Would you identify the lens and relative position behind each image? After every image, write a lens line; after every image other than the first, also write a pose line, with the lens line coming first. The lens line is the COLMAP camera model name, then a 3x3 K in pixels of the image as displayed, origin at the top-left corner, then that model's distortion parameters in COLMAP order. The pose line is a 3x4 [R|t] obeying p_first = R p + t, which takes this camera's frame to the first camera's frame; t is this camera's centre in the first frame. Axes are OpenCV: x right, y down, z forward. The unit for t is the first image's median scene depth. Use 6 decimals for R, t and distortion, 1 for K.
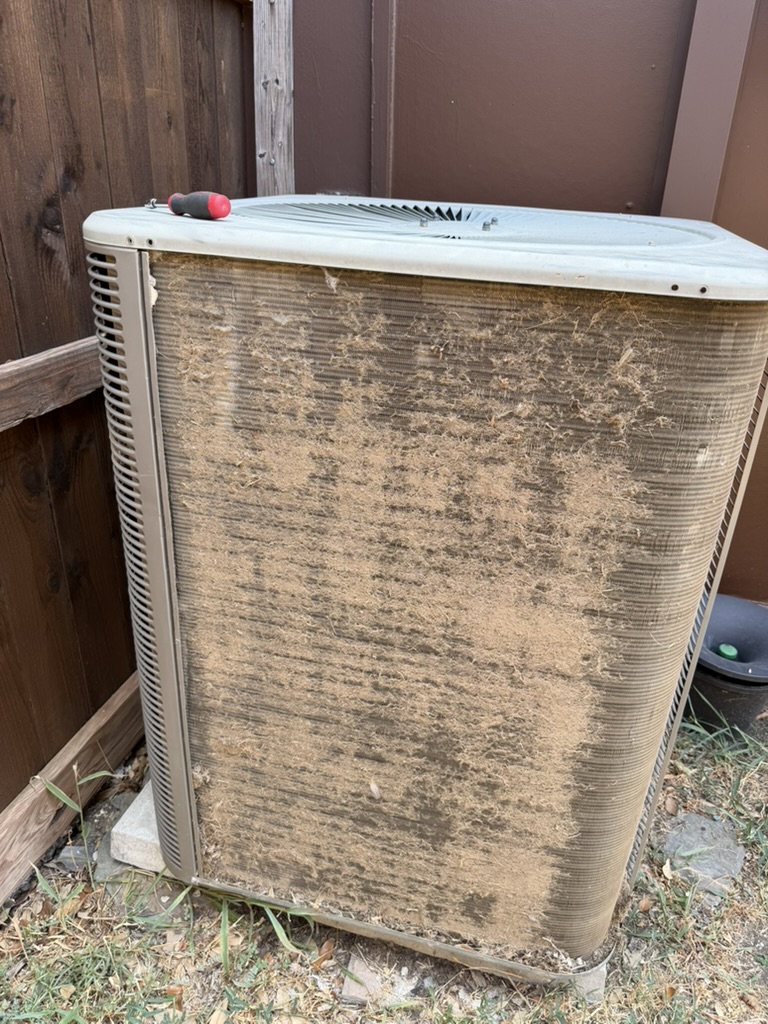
lens RADIAL K [[736.9, 0, 384.0], [0, 736.9, 512.0], [0, 0, 1]] dist [-0.000121, -0.004623]
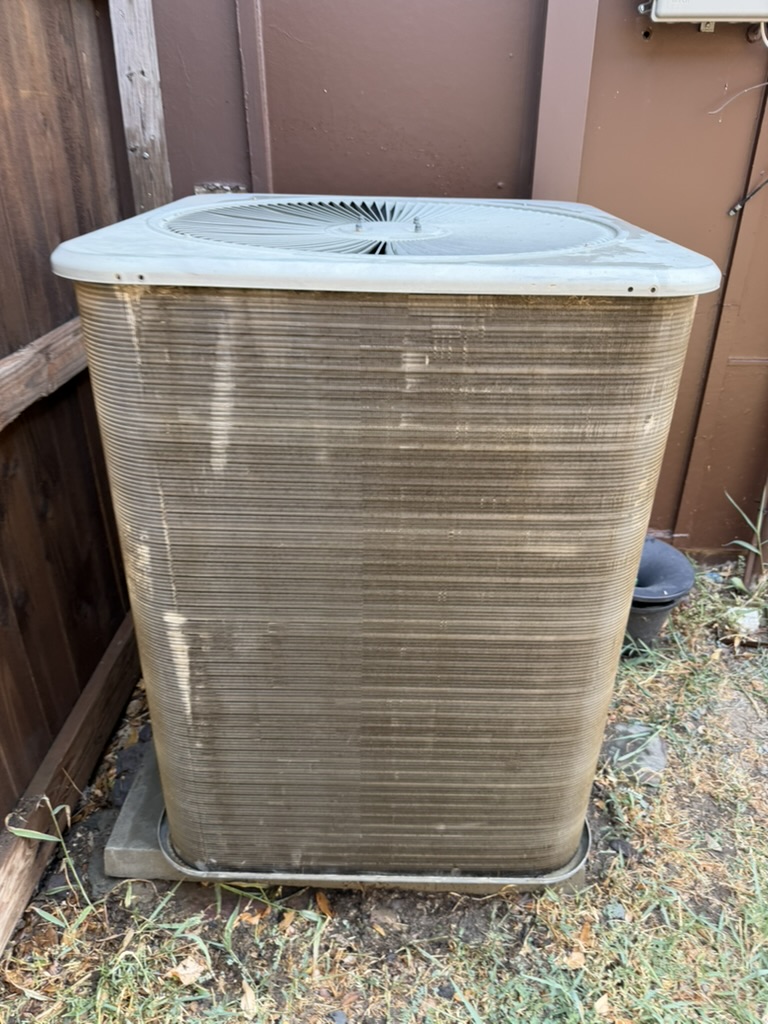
lens RADIAL K [[736.9, 0, 384.0], [0, 736.9, 512.0], [0, 0, 1]] dist [-0.000121, -0.004623]
pose [[0.970438, -0.137800, 0.198142, -0.121093], [0.127932, 0.989853, 0.061837, -0.033057], [-0.204652, -0.034660, 0.978221, -0.041069]]
